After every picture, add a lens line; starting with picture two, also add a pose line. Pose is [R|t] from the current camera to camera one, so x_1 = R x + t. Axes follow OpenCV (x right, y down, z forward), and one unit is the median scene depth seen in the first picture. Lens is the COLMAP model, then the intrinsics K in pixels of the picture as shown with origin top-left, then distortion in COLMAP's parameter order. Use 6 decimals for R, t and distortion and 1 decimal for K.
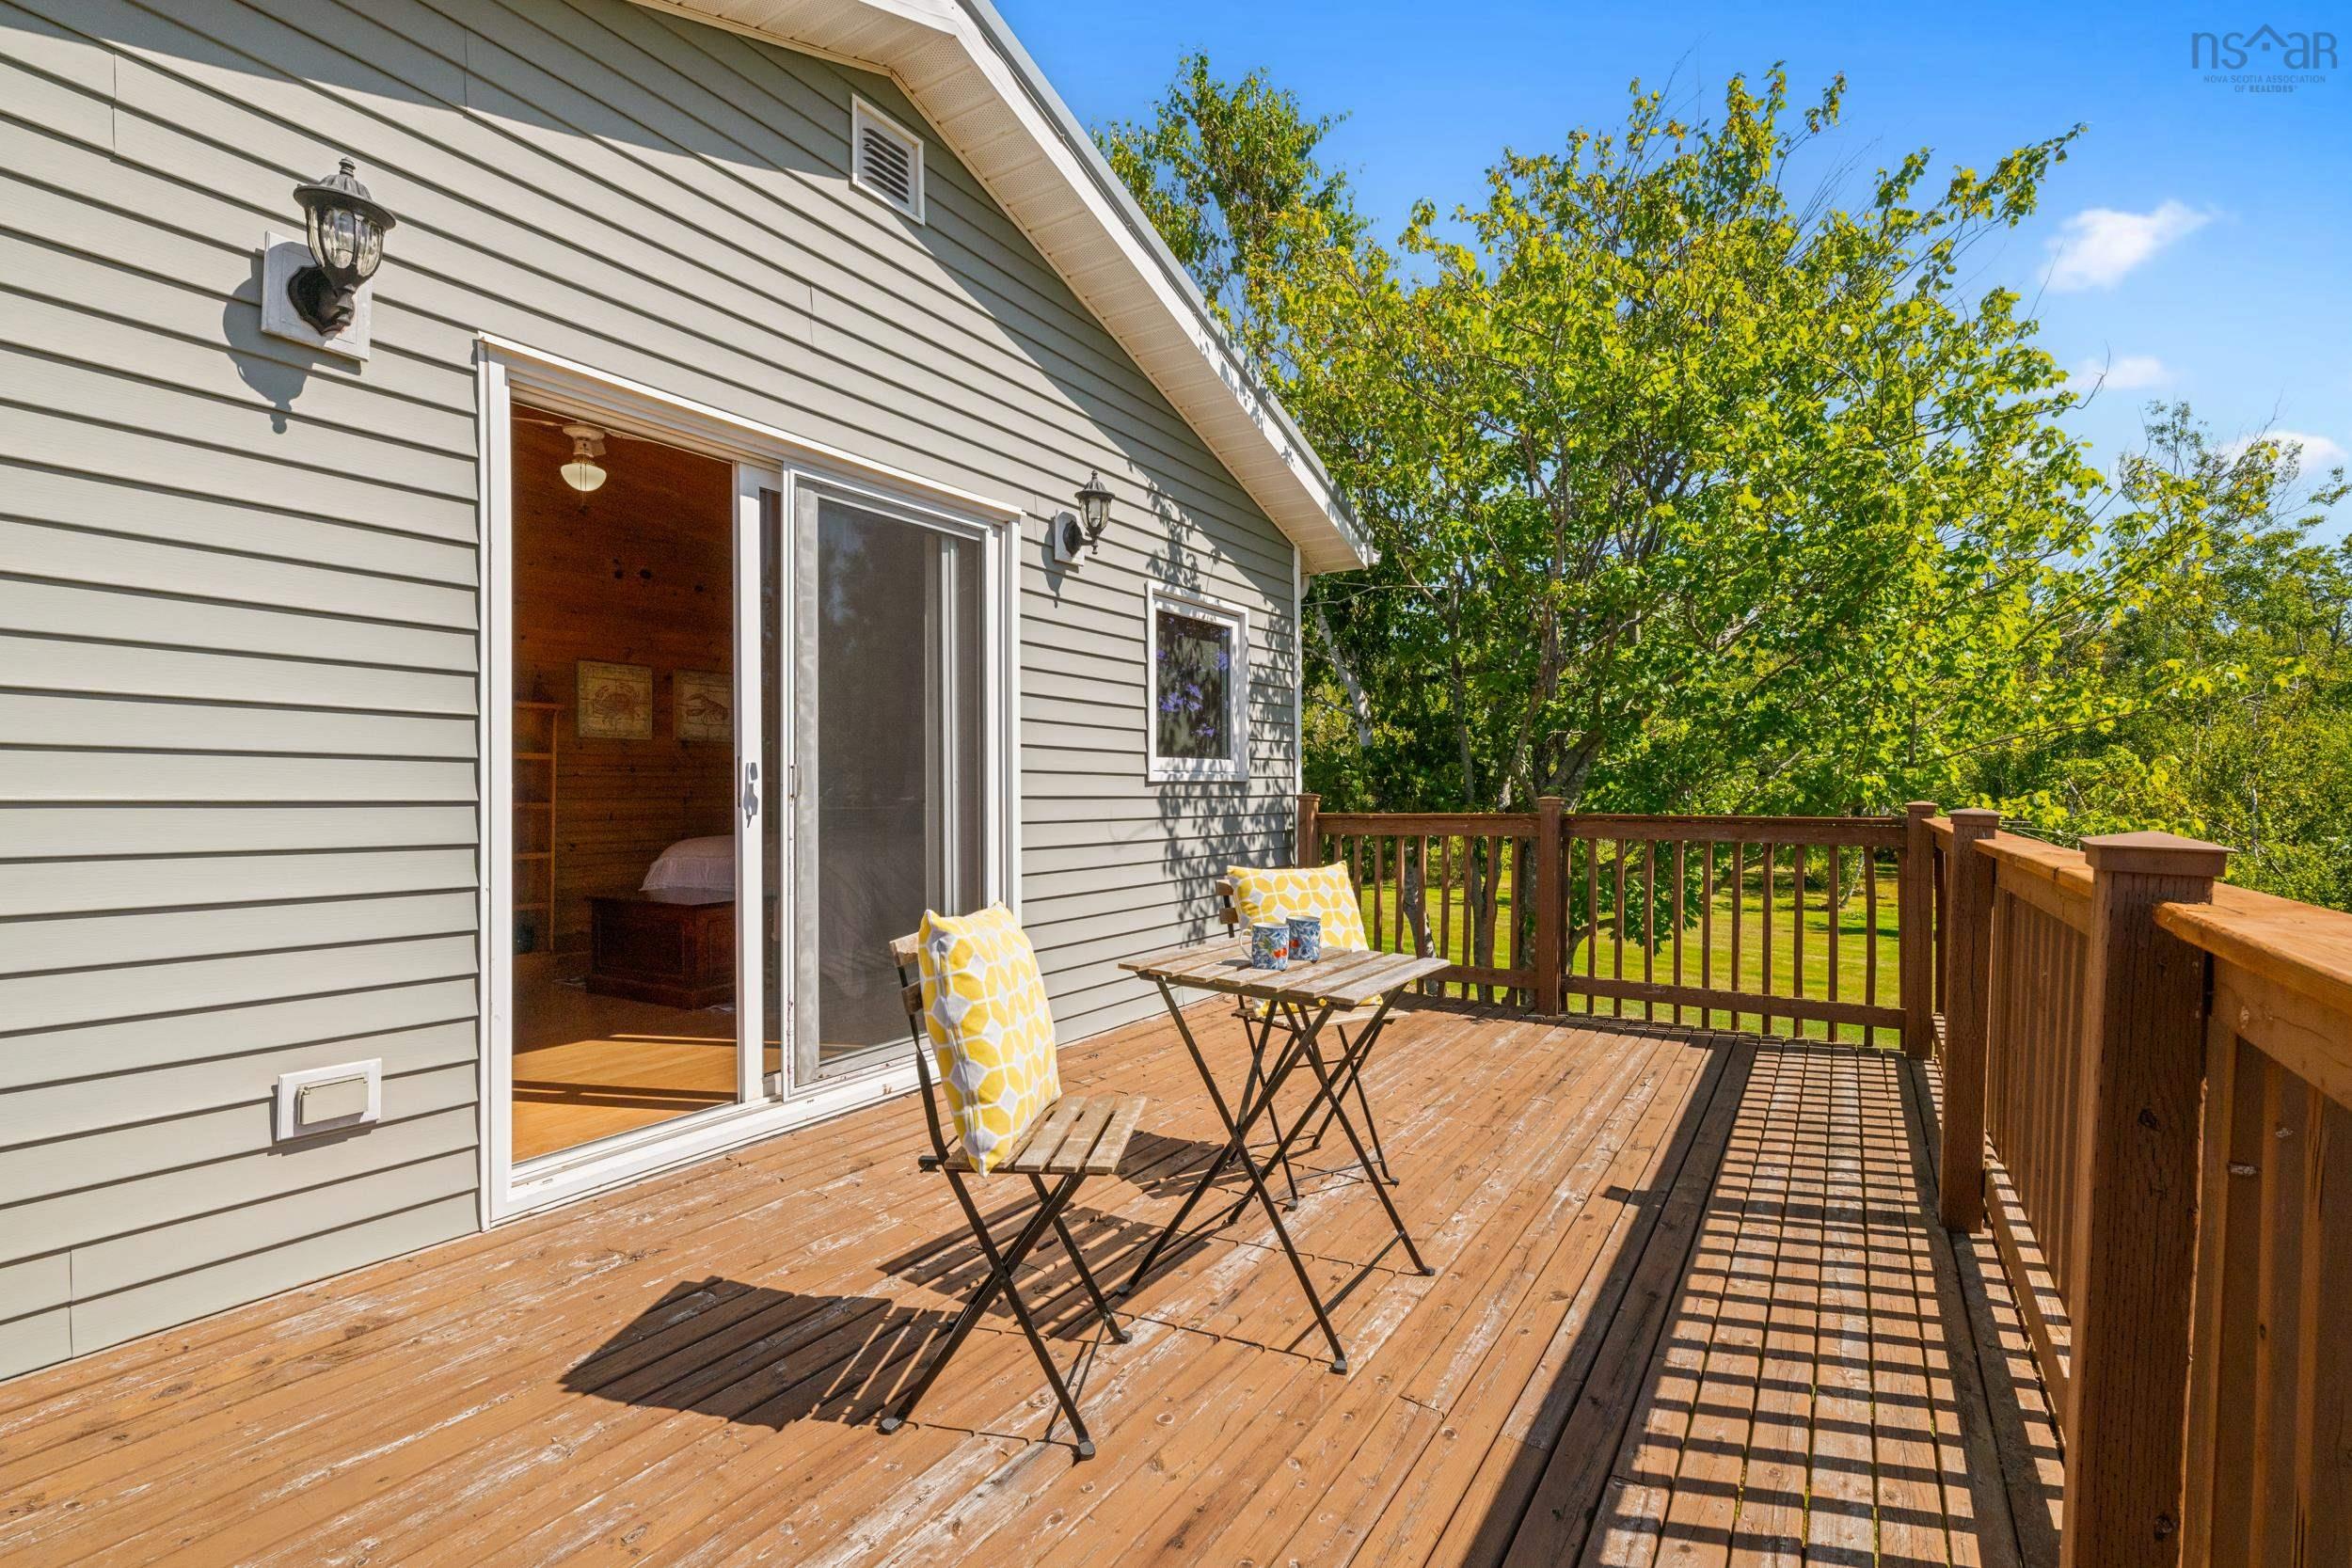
lens RADIAL K [[1051.0, 0, 1189.5], [0, 1051.0, 780.8], [0, 0, 1]] dist [0.001978, 0.000661]
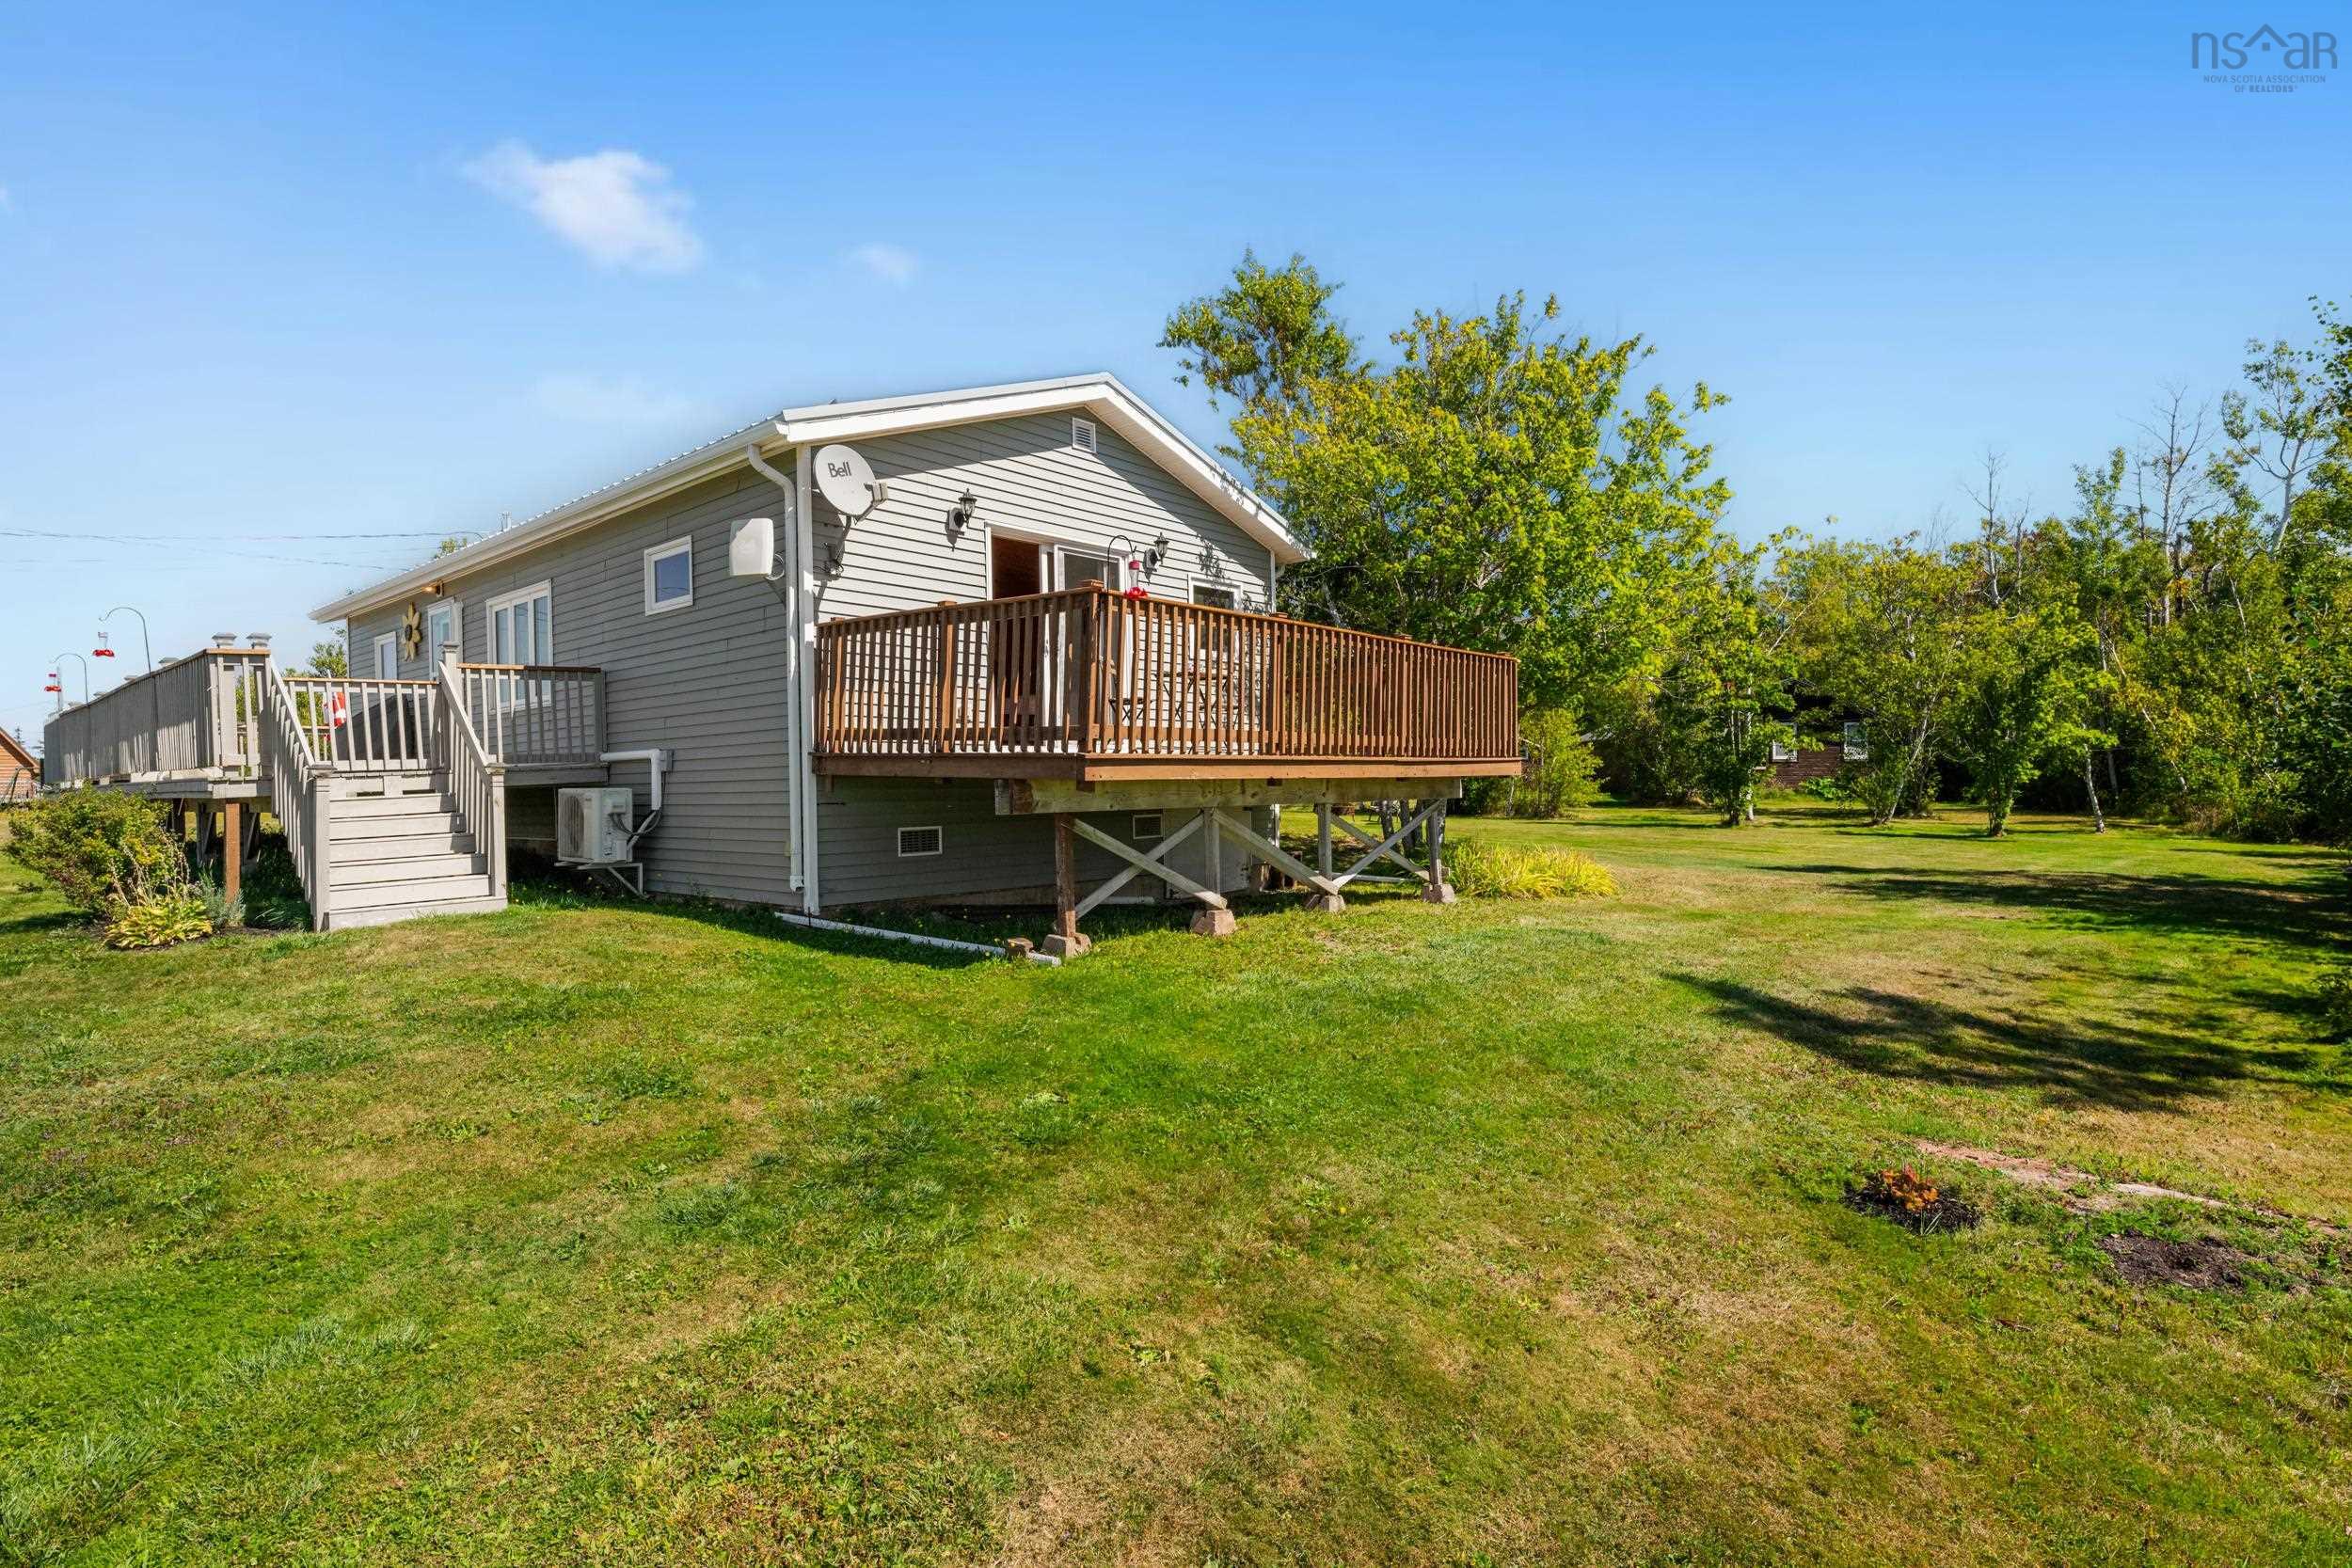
lens RADIAL K [[1152.6, 0, 1176.0], [0, 1152.6, 784.0], [0, 0, 1]] dist [0.044903, 0.000188]
pose [[0.984414, -0.003357, -0.175837, 0.416935], [0.004994, 0.999948, 0.008871, 0.279877], [0.175798, -0.009611, 0.984379, -1.683363]]
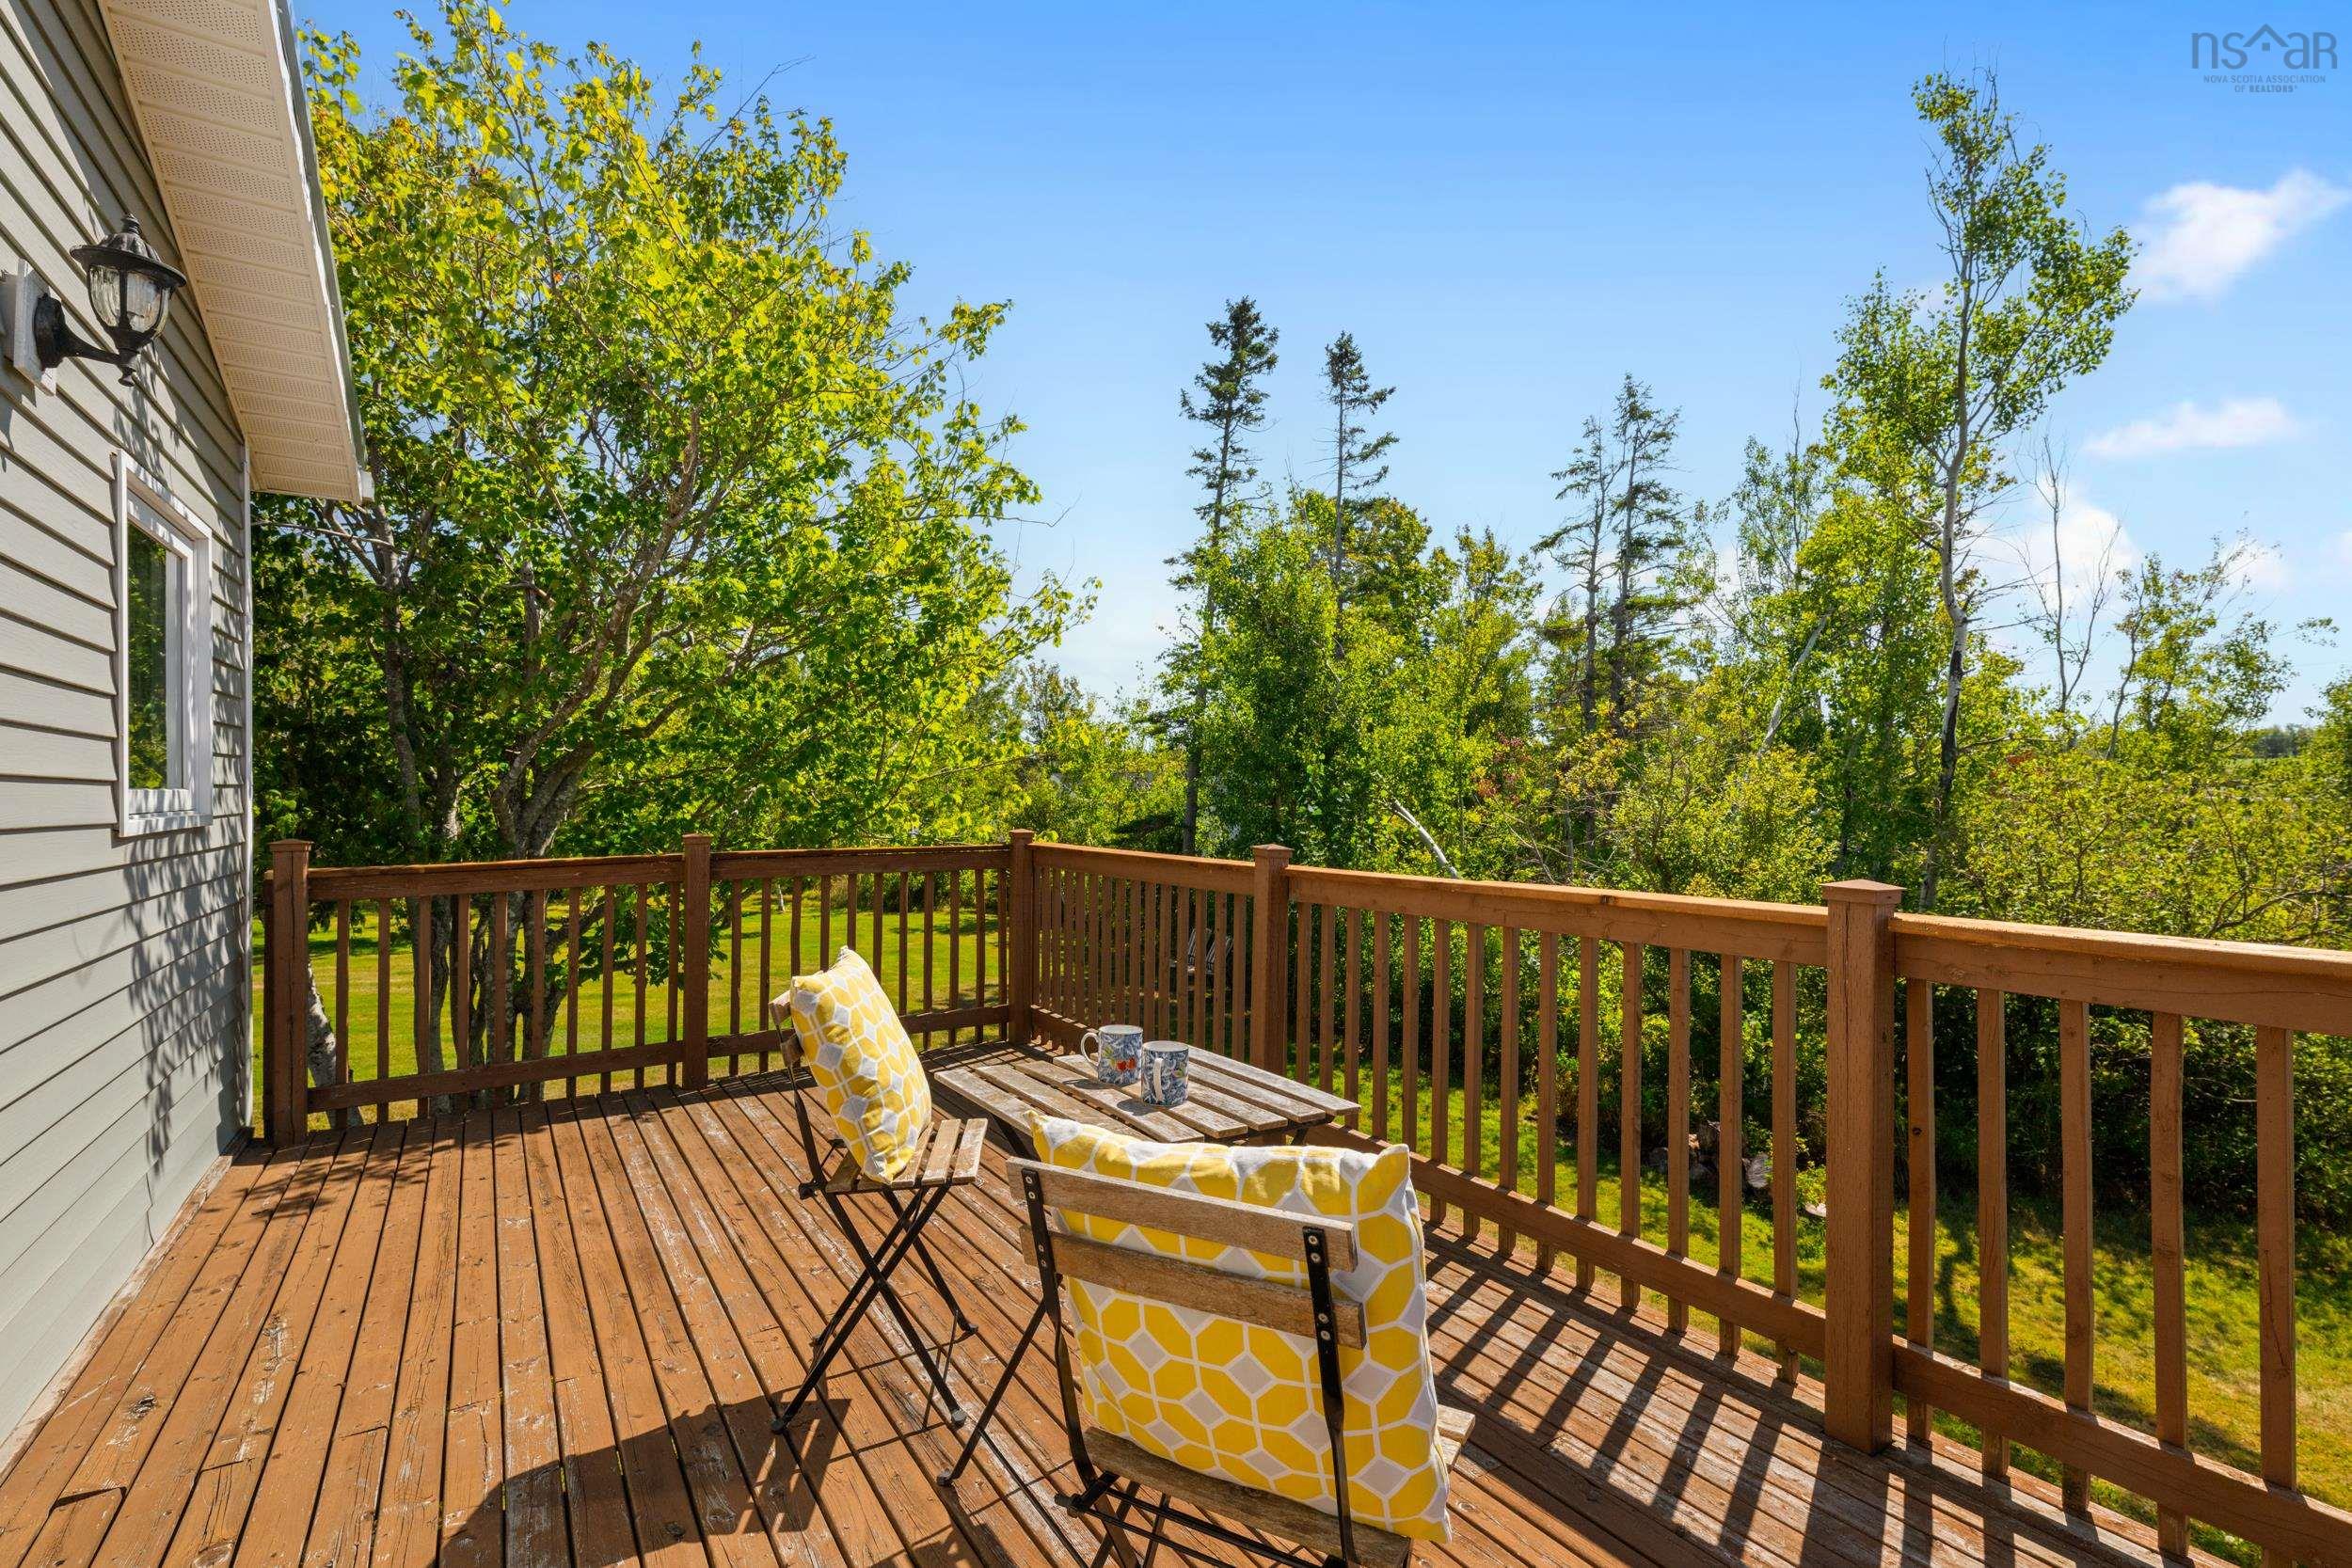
lens RADIAL K [[1051.0, 0, 1189.5], [0, 1051.0, 780.8], [0, 0, 1]] dist [0.001978, 0.000661]
pose [[0.418952, 0.008316, 0.907970, -0.288784], [-0.003842, 0.999965, -0.007386, -0.025347], [-0.908000, -0.000394, 0.418969, 0.297986]]
